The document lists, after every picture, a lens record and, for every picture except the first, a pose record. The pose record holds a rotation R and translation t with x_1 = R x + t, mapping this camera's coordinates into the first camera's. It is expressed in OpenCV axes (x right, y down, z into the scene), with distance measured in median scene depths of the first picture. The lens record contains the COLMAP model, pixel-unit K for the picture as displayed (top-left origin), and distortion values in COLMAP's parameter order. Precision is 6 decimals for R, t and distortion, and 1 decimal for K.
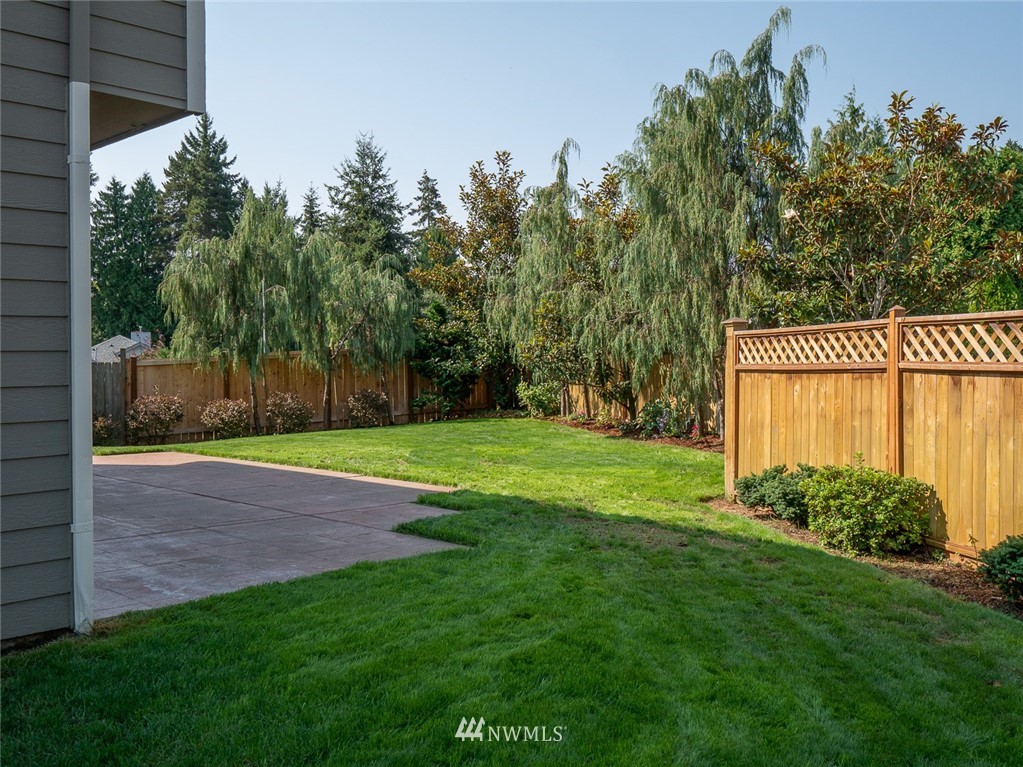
lens RADIAL K [[934.5, 0, 516.5], [0, 934.5, 381.0], [0, 0, 1]] dist [-0.019492, 0.000000]
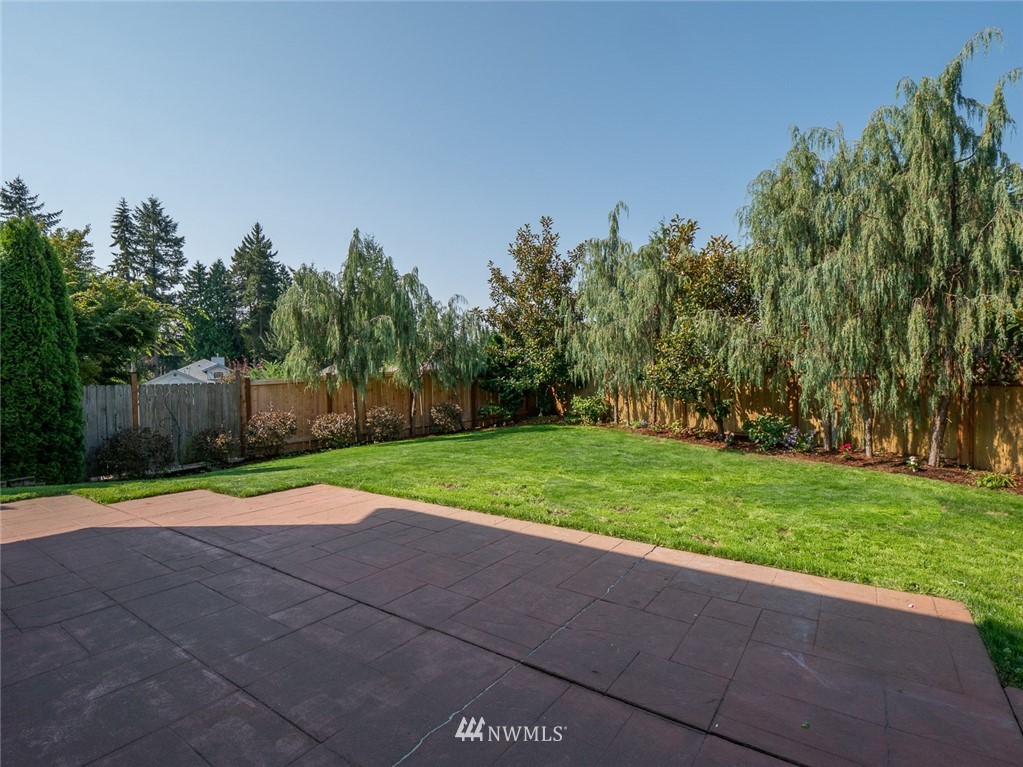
lens RADIAL K [[490.1, 0, 501.5], [0, 490.1, 389.2], [0, 0, 1]] dist [-0.018995, -0.000559]
pose [[0.987813, -0.008070, 0.155439, -0.182777], [0.006353, 0.999913, 0.011536, -0.015173], [-0.155519, -0.010408, 0.987778, 0.336639]]
